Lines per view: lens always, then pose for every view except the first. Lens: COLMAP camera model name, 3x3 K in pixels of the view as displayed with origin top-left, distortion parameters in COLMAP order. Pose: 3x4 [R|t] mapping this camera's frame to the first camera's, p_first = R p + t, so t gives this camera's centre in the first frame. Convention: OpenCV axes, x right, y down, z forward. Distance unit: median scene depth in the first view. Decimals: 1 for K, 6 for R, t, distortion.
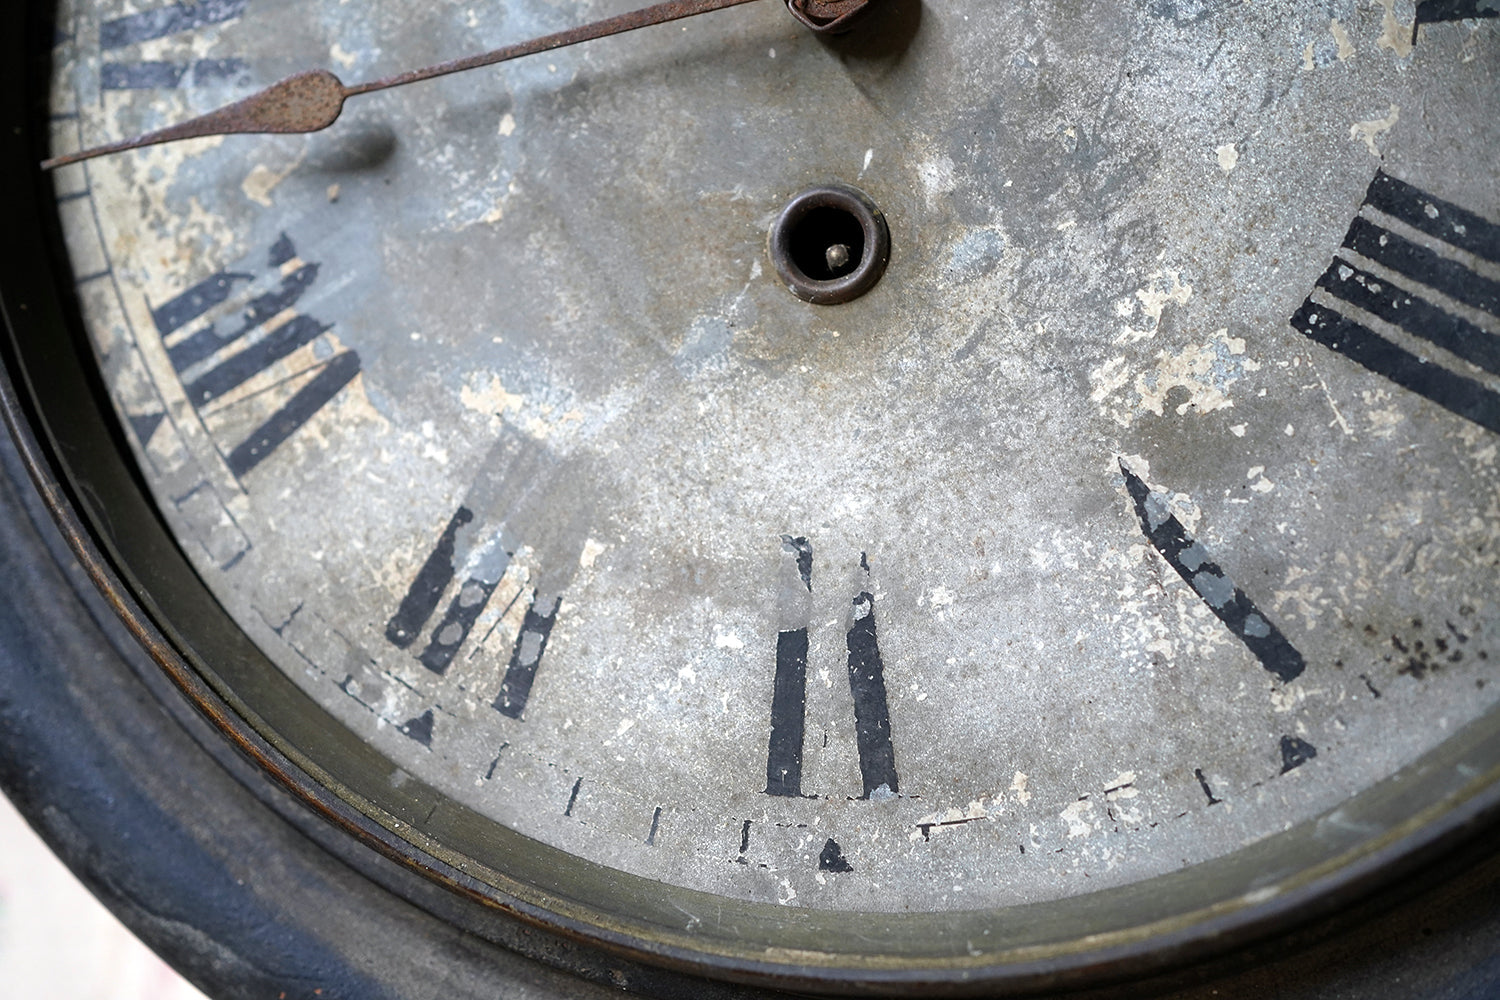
lens RADIAL K [[1536.3, 0, 762.3], [0, 1536.3, 487.6], [0, 0, 1]] dist [0.016792, 0.000000]
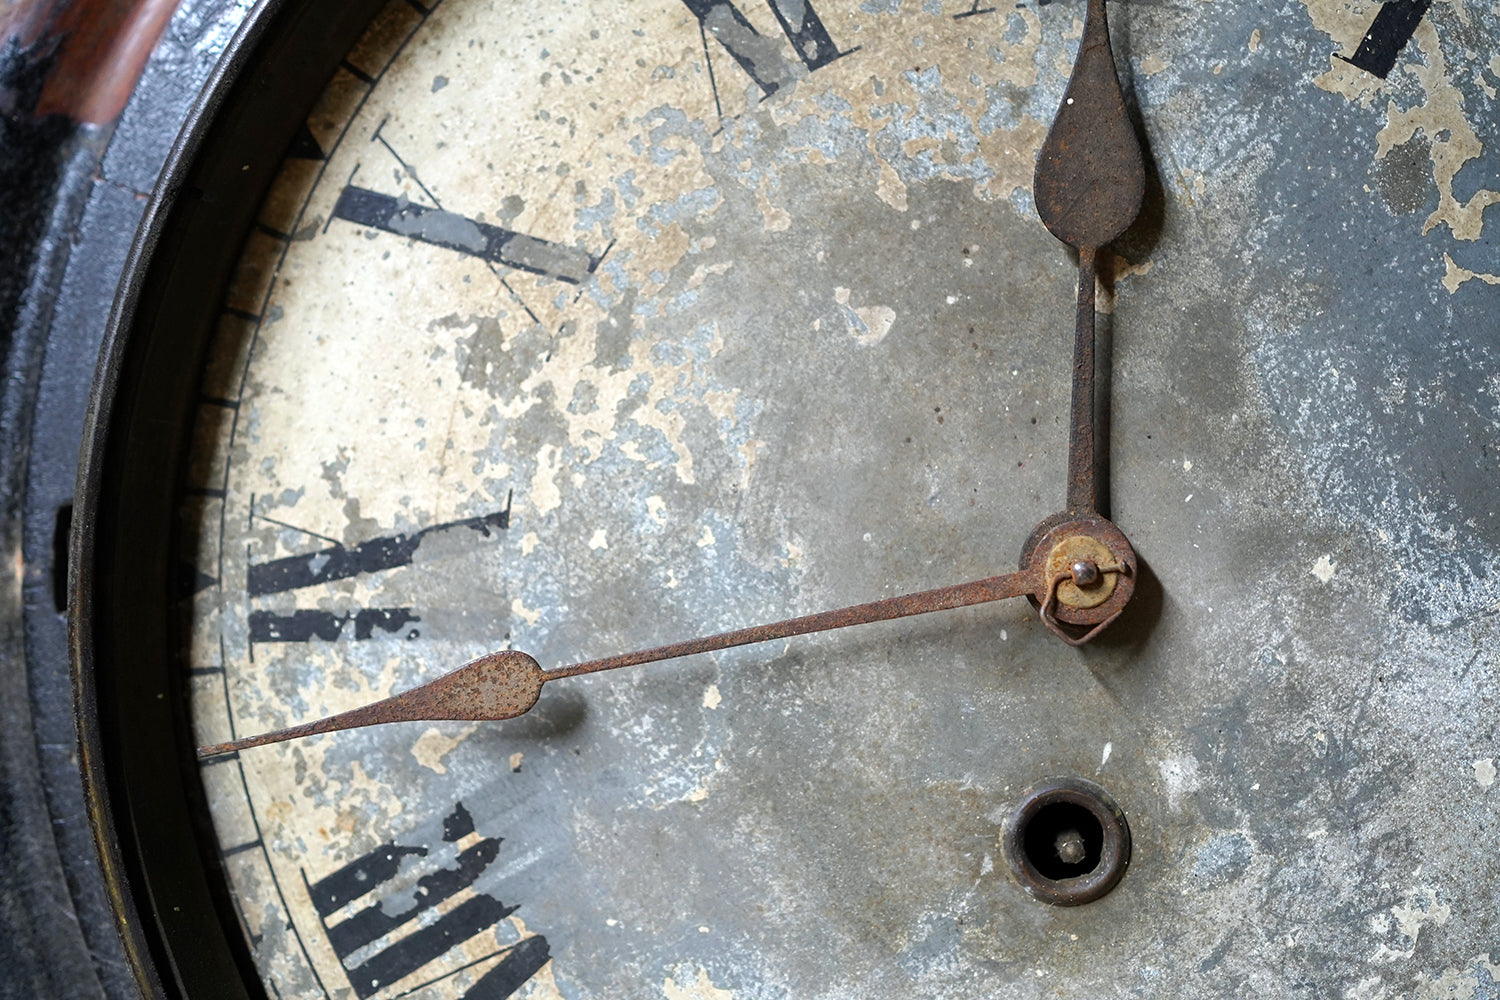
lens RADIAL K [[1536.3, 0, 754.0], [0, 1536.3, 489.7], [0, 0, 1]] dist [0.016792, 0.000000]
pose [[0.994032, -0.003212, 0.109044, -0.253984], [0.000665, 0.999726, 0.023389, -0.402041], [-0.109090, -0.023177, 0.993762, 0.080385]]
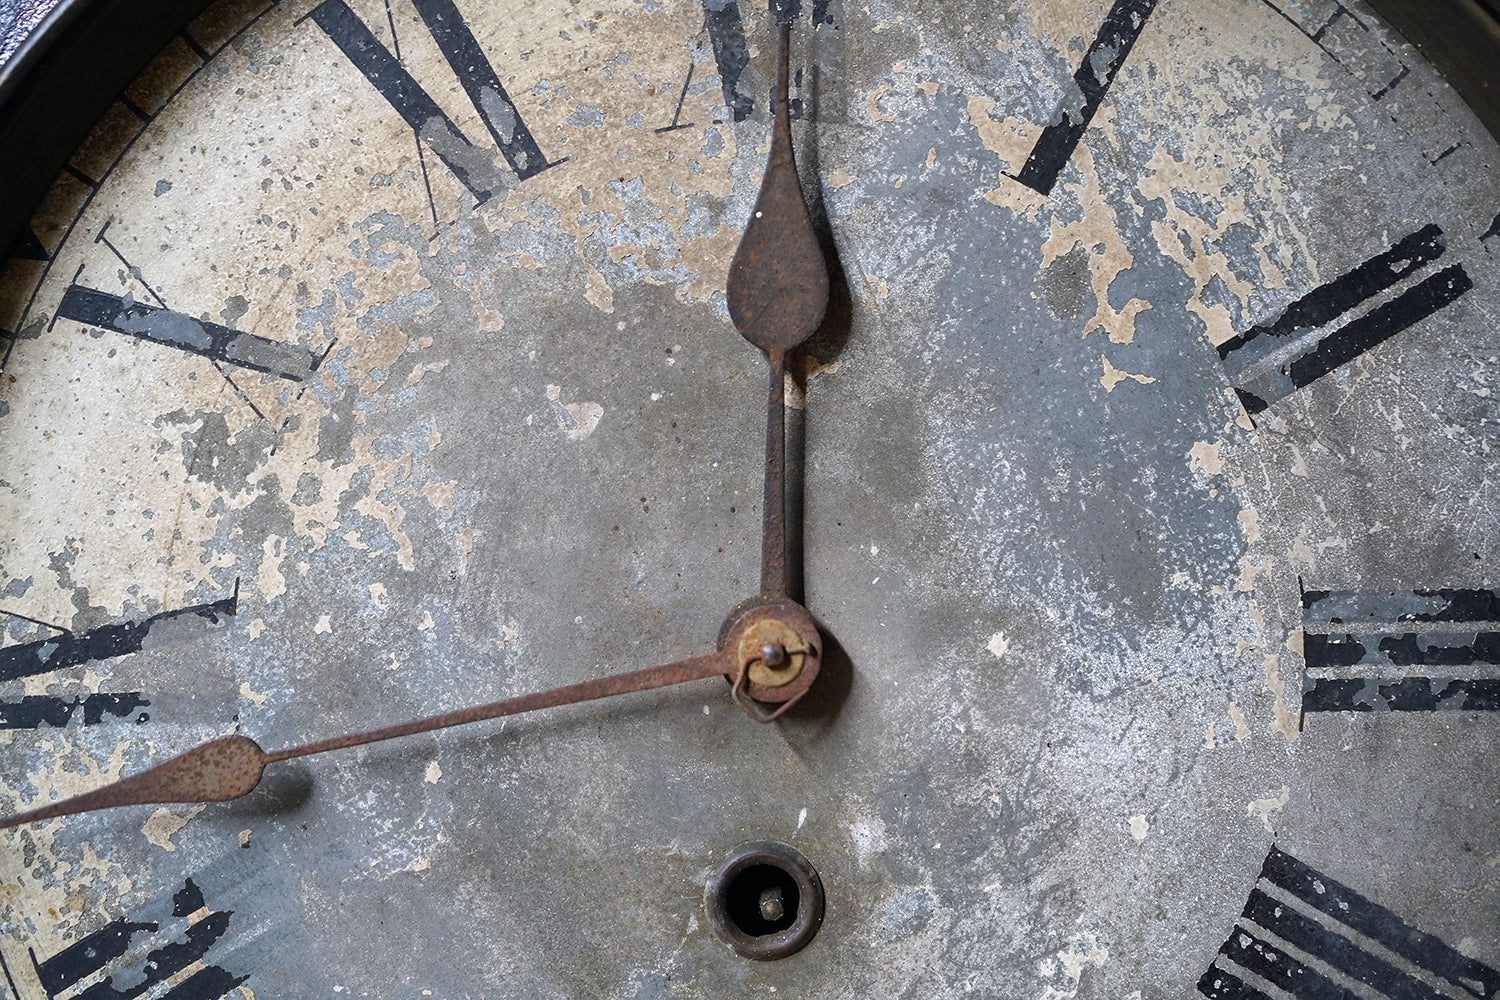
lens RADIAL K [[1536.3, 0, 756.7], [0, 1536.3, 497.3], [0, 0, 1]] dist [0.016792, 0.000000]
pose [[0.983066, -0.012074, 0.182852, -0.147489], [0.006414, 0.999483, 0.031514, -0.463228], [-0.183137, -0.029808, 0.982635, 0.002505]]
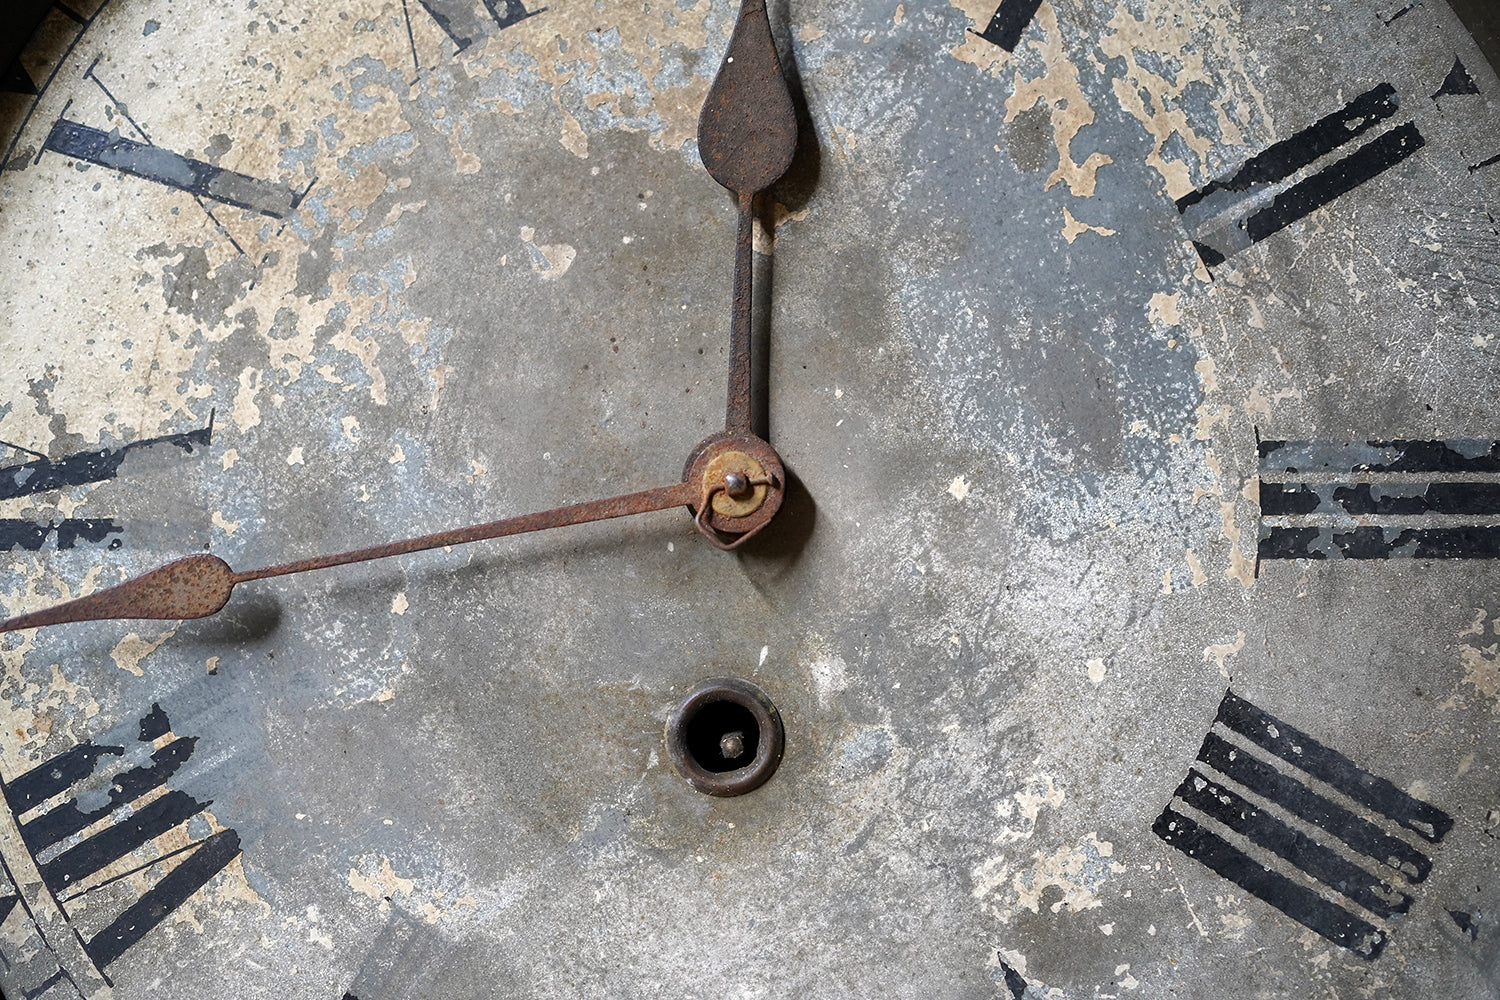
lens RADIAL K [[1536.3, 0, 755.2], [0, 1536.3, 505.2], [0, 0, 1]] dist [0.016792, 0.000000]
pose [[0.983049, 0.013107, 0.182874, -0.129113], [-0.010697, 0.999843, -0.014158, -0.302383], [-0.183031, 0.011962, 0.983034, -0.021711]]
